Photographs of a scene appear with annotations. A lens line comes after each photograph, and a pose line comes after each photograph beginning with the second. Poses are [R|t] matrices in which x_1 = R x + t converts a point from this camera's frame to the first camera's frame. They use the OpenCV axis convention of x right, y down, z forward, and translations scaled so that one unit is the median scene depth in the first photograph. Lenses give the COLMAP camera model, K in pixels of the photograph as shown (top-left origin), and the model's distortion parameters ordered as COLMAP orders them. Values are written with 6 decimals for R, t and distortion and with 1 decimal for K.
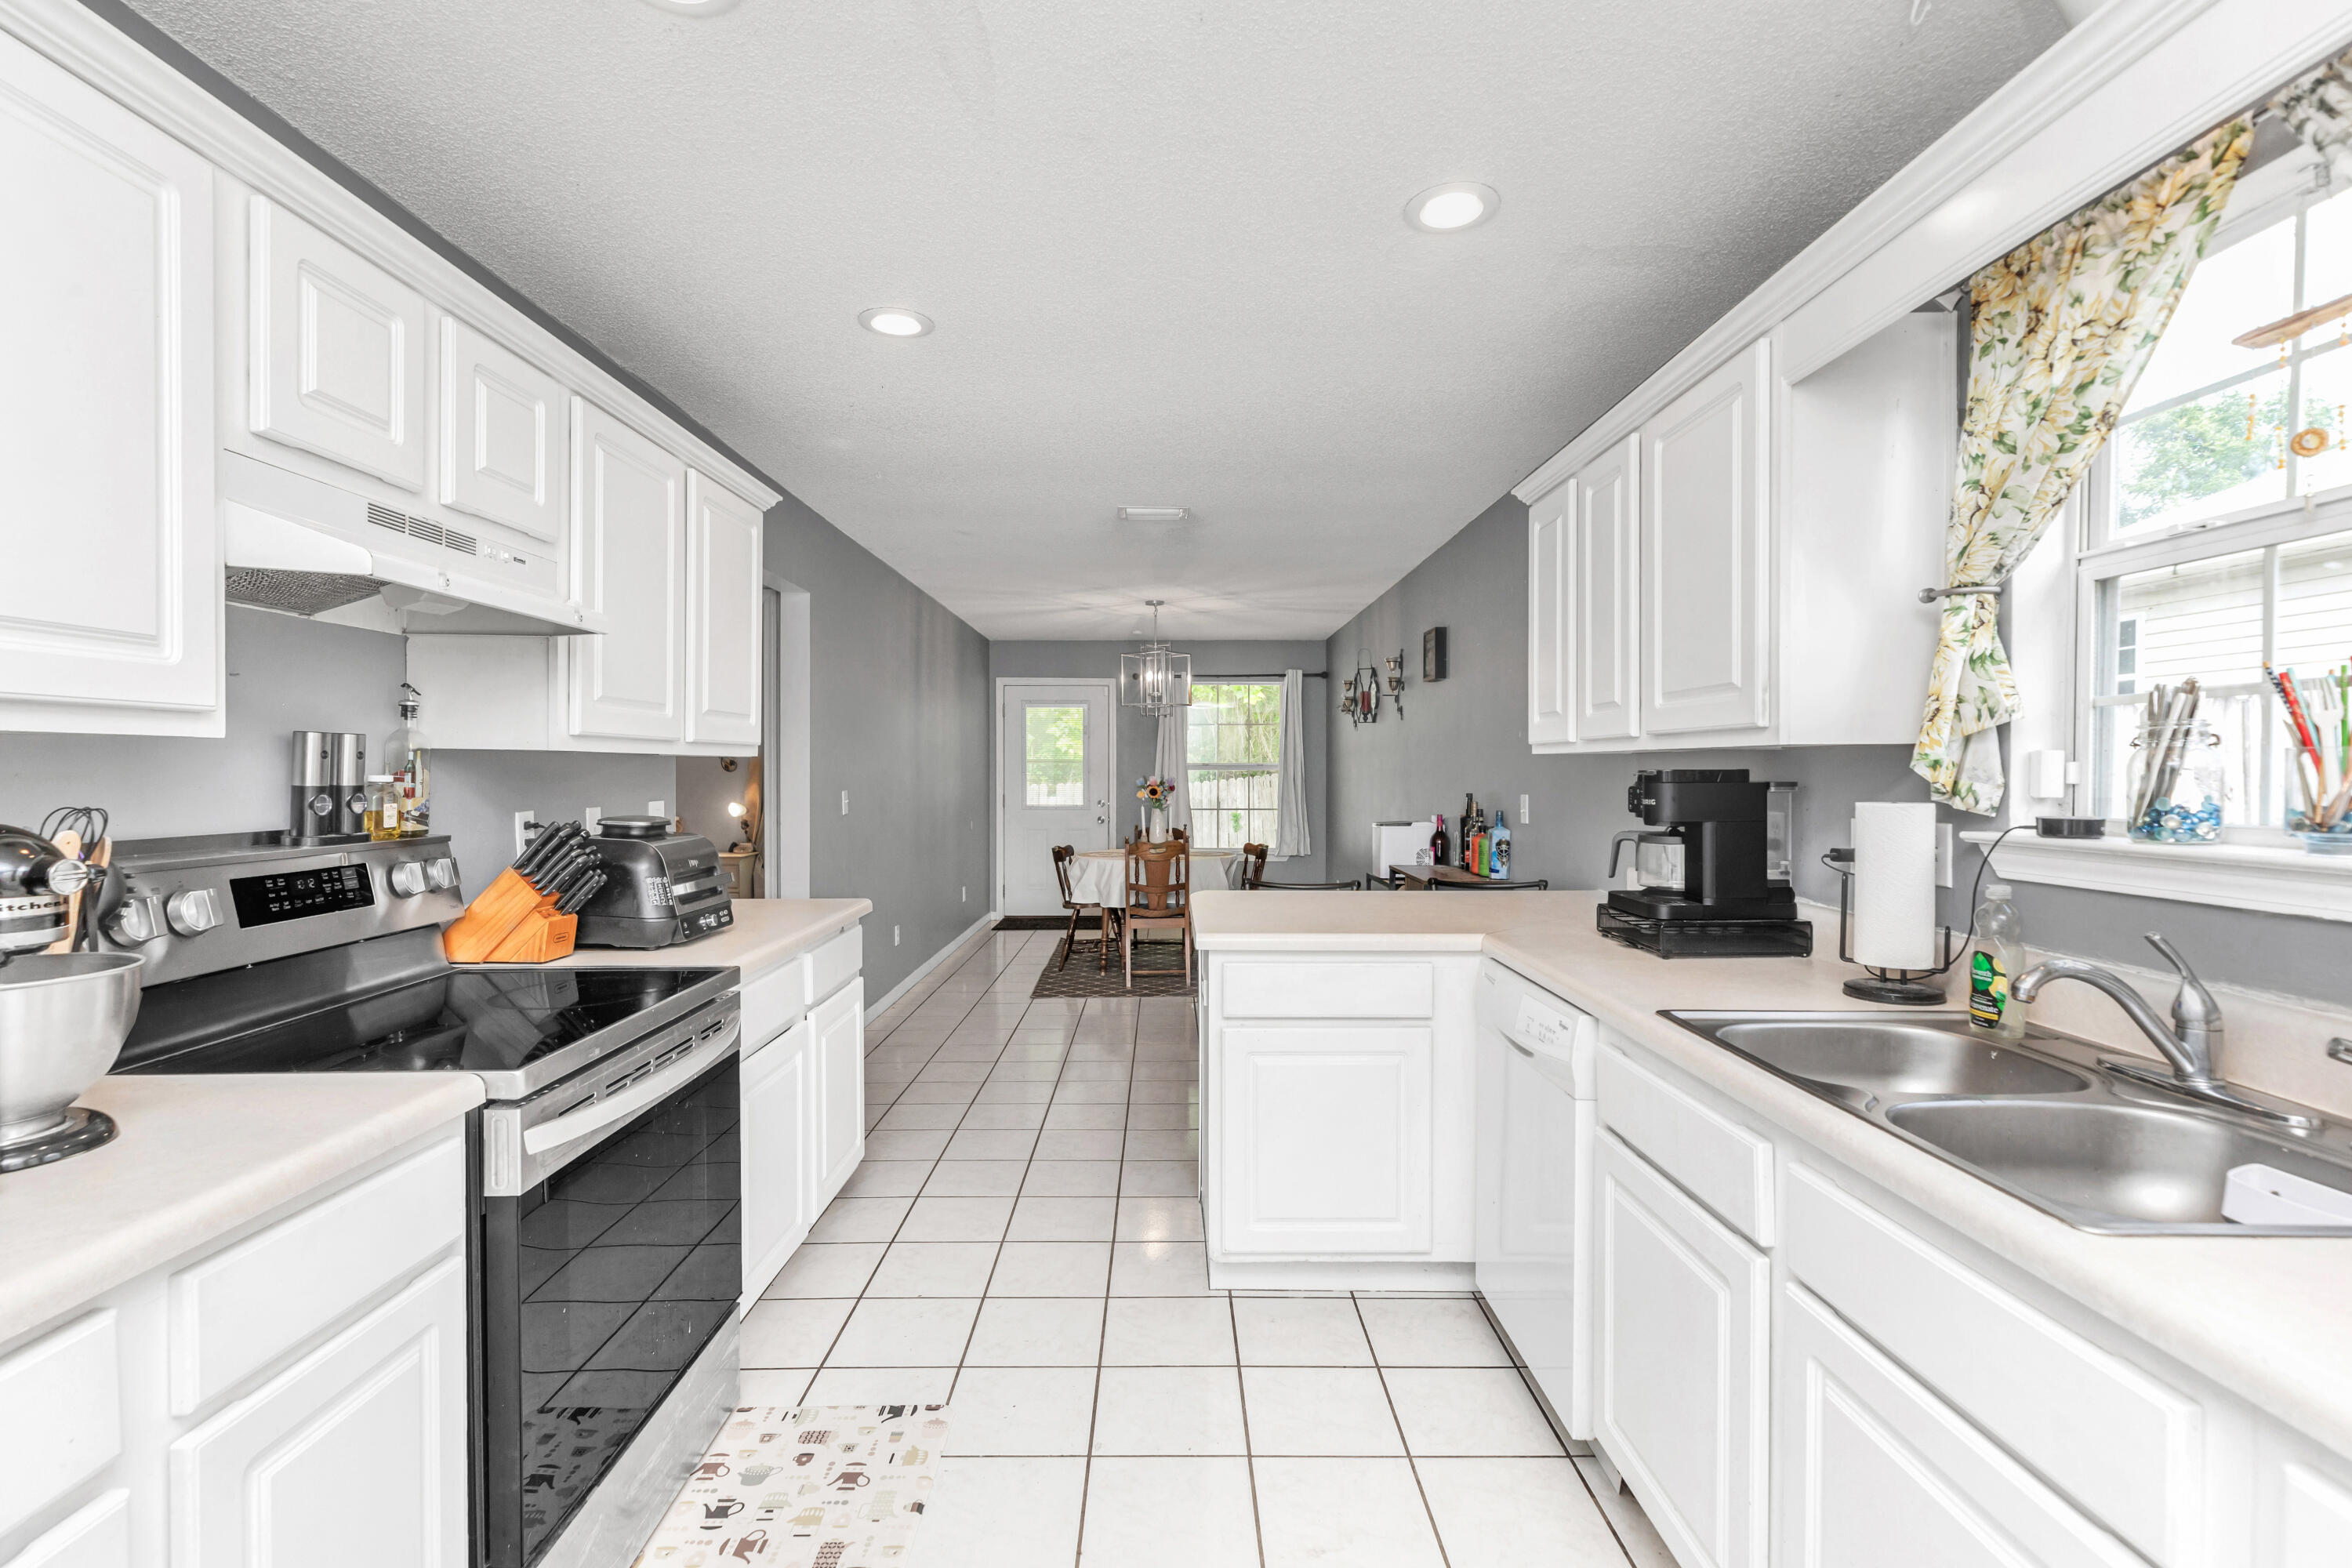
lens RADIAL K [[1067.8, 0, 1172.9], [0, 1067.8, 780.8], [0, 0, 1]] dist [0.001469, 0.000135]
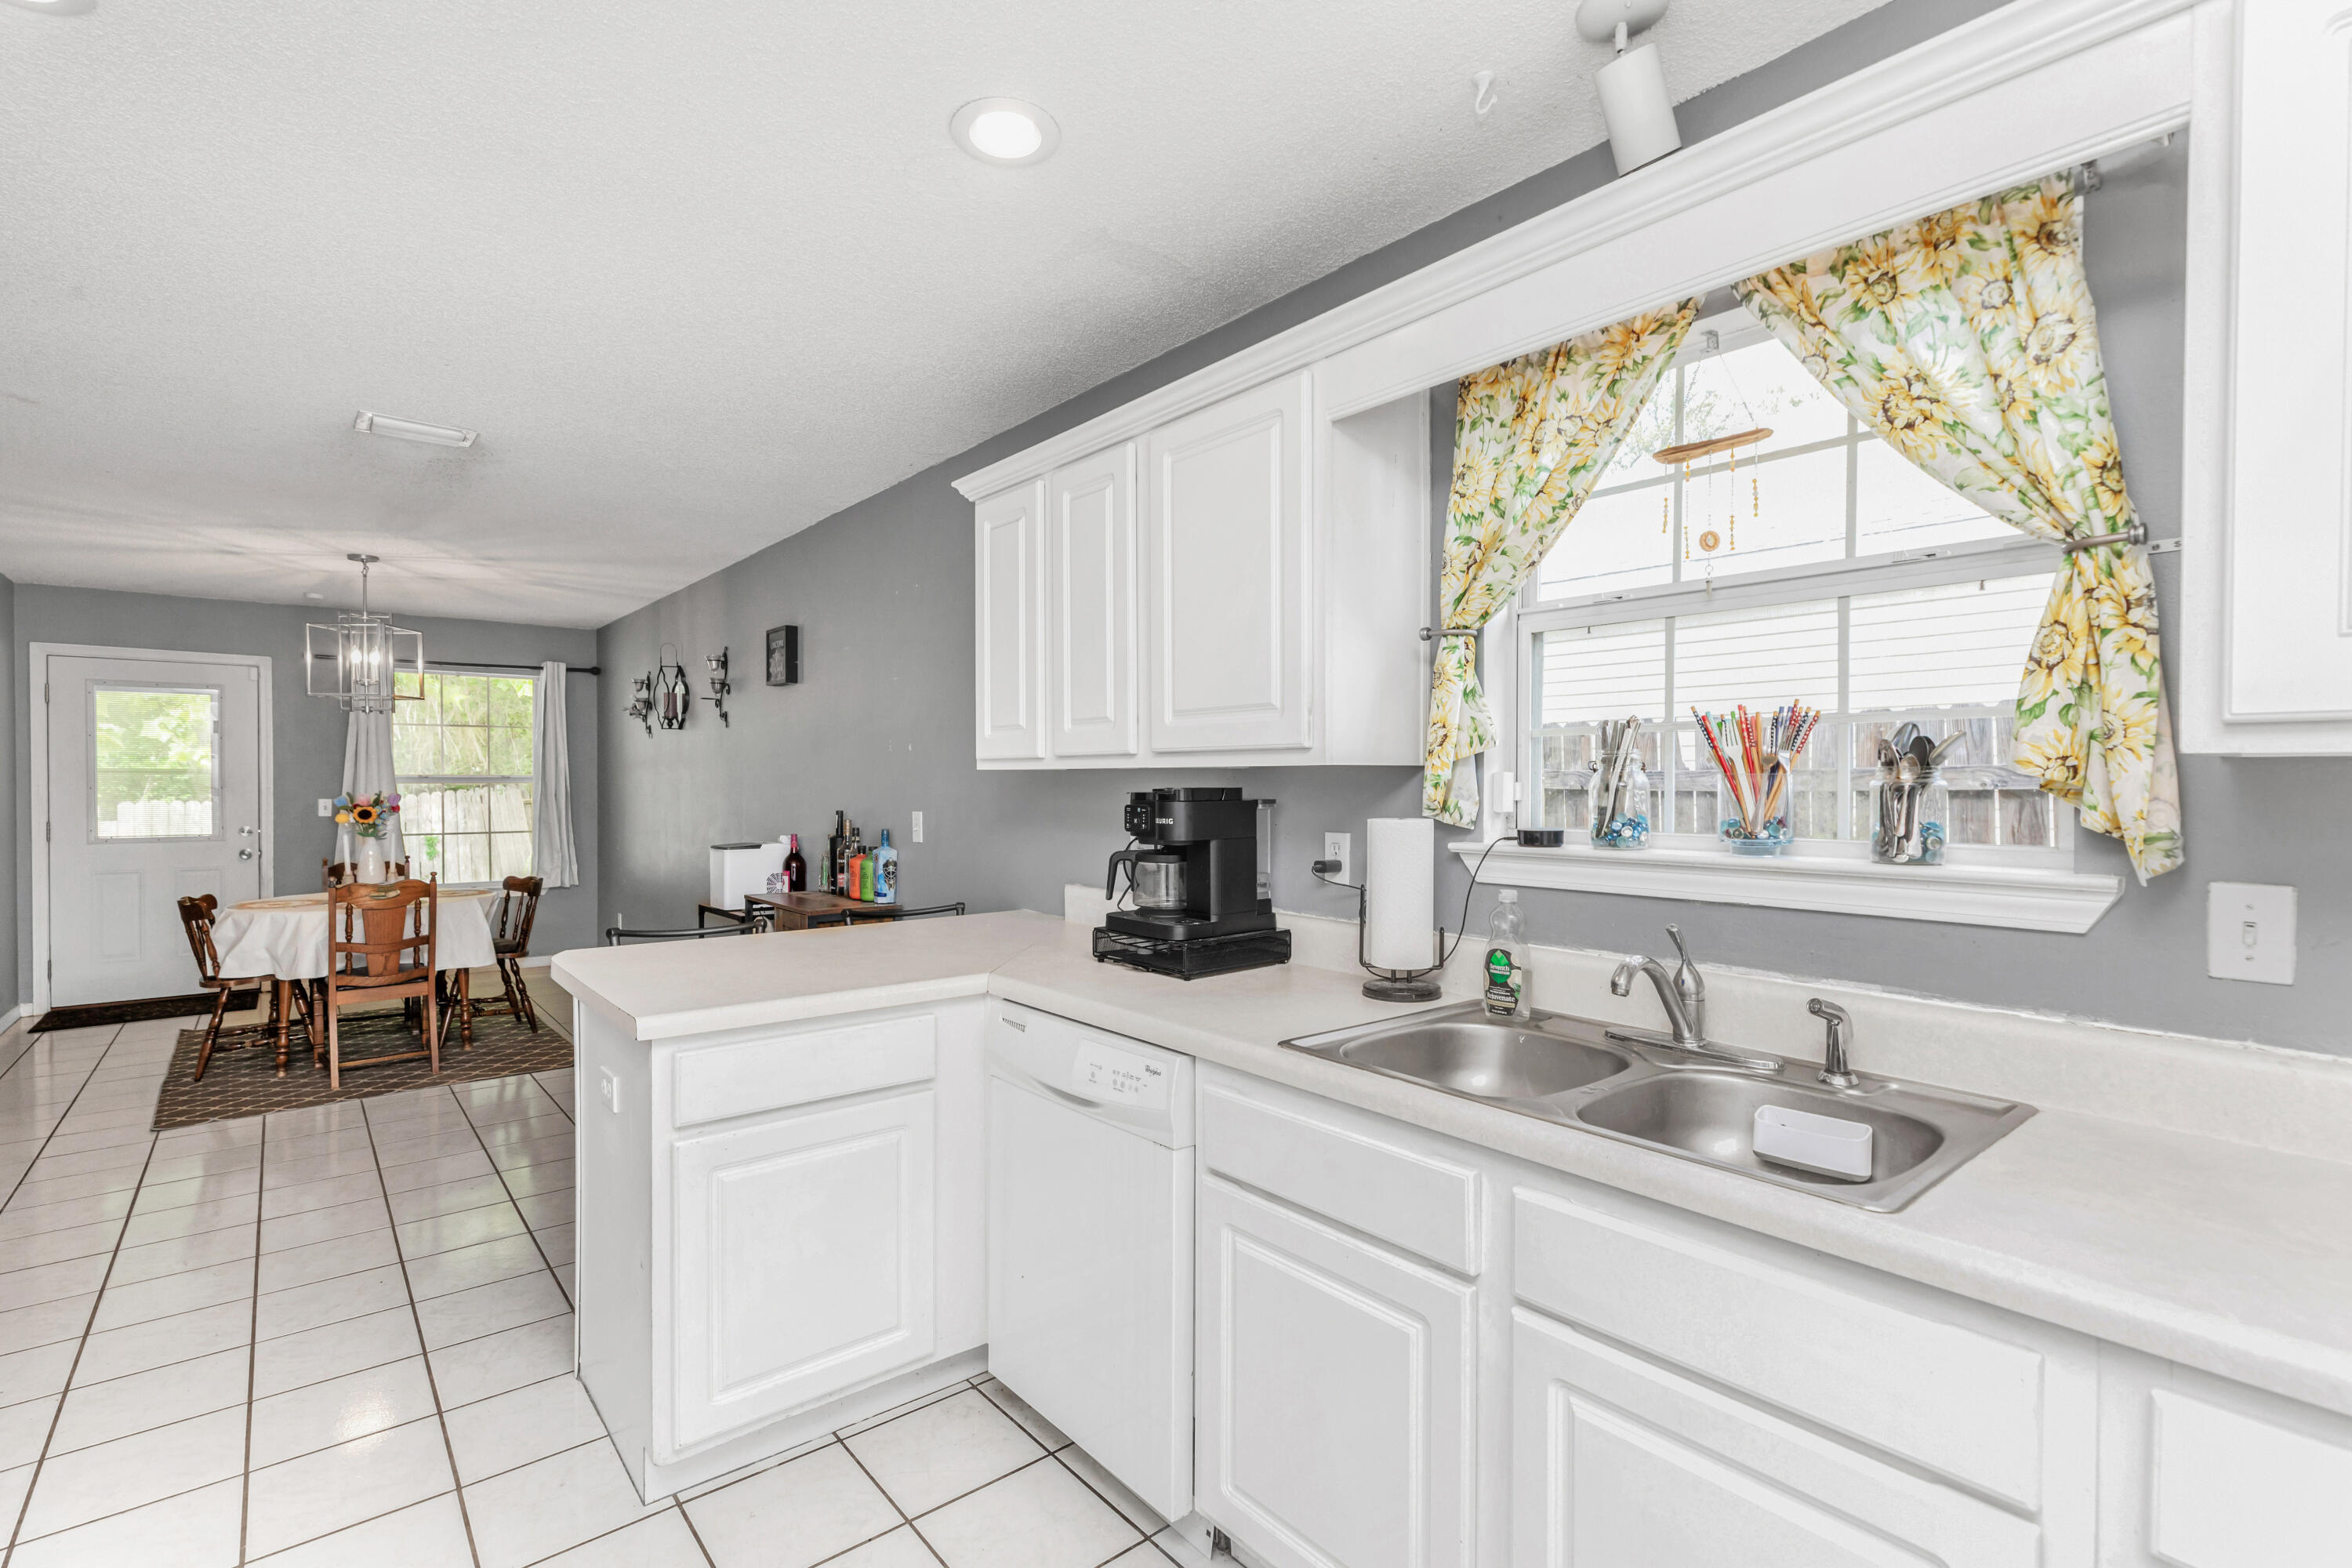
lens RADIAL K [[1067.9, 0, 1164.4], [0, 1067.9, 787.0], [0, 0, 1]] dist [0.003673, 0.000723]
pose [[0.776266, -0.003525, 0.630395, -0.179434], [0.006474, 0.999976, -0.002381, -0.009657], [-0.630372, 0.005930, 0.776271, 0.252952]]
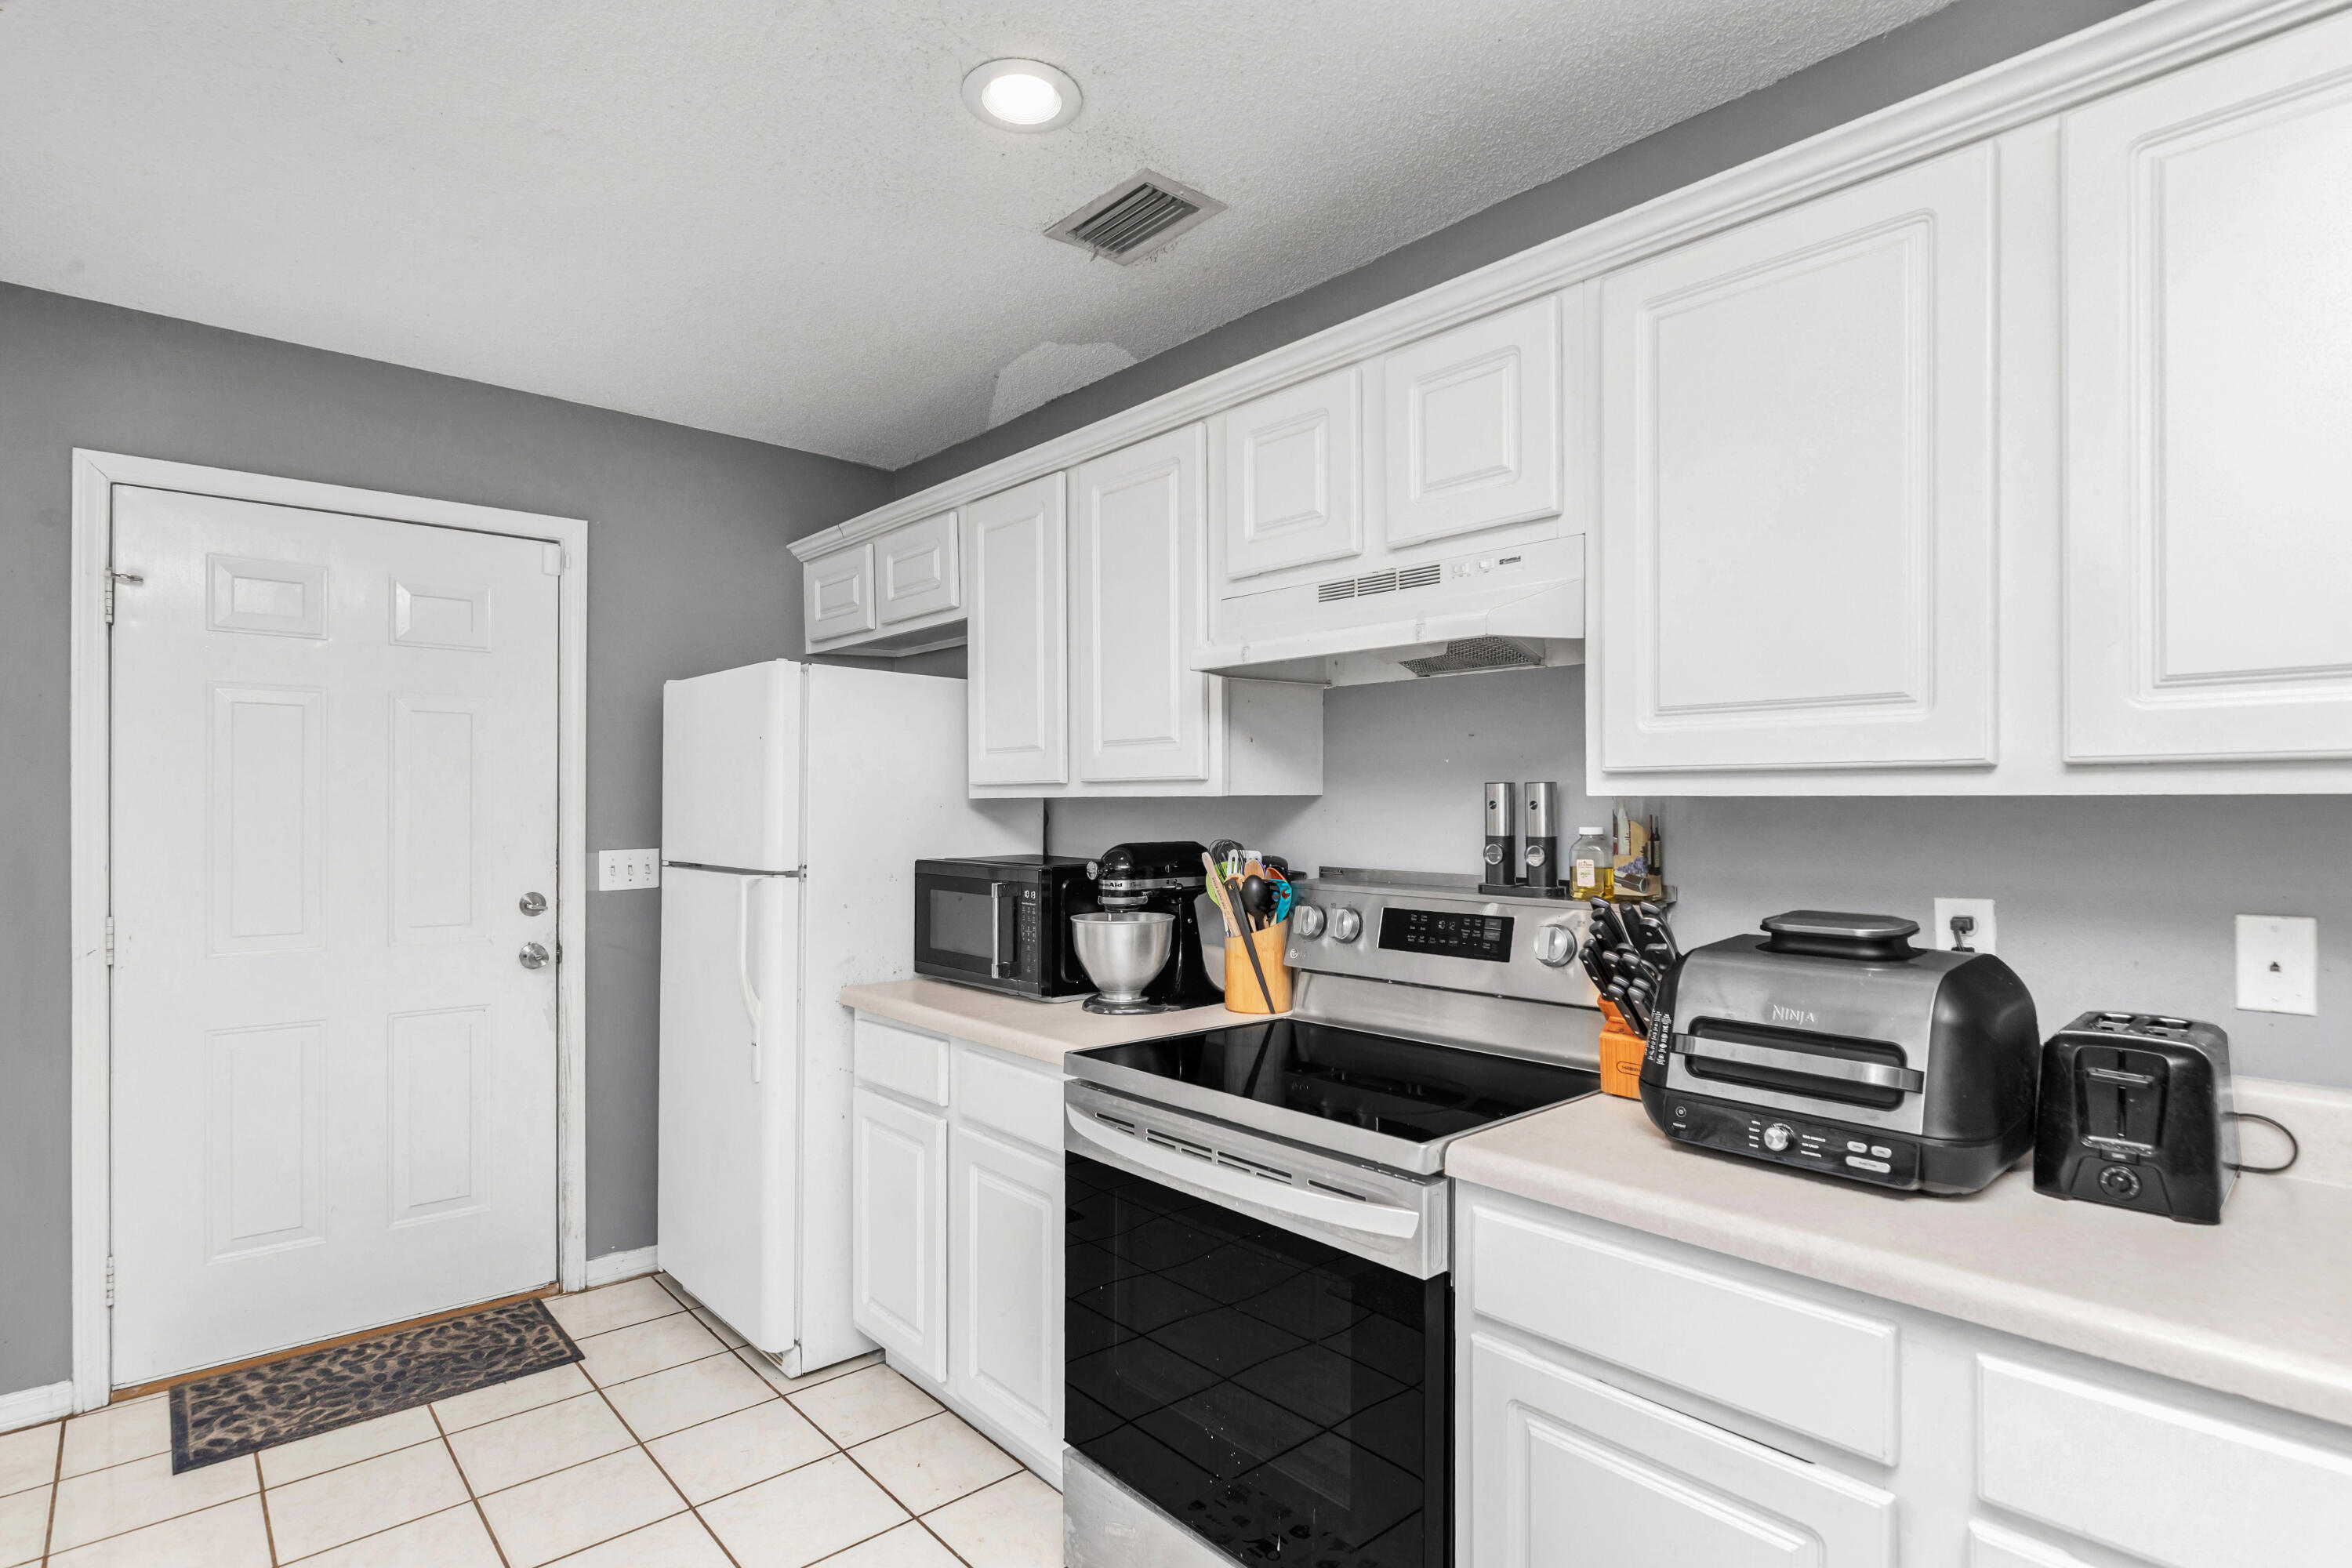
lens RADIAL K [[1161.6, 0, 1179.4], [0, 1161.6, 808.1], [0, 0, 1]] dist [-0.010258, -0.001071]
pose [[-0.748037, -0.000980, -0.663656, 0.137073], [-0.010057, 0.999901, 0.009859, -0.024649], [0.663580, 0.014049, -0.747973, 1.365953]]
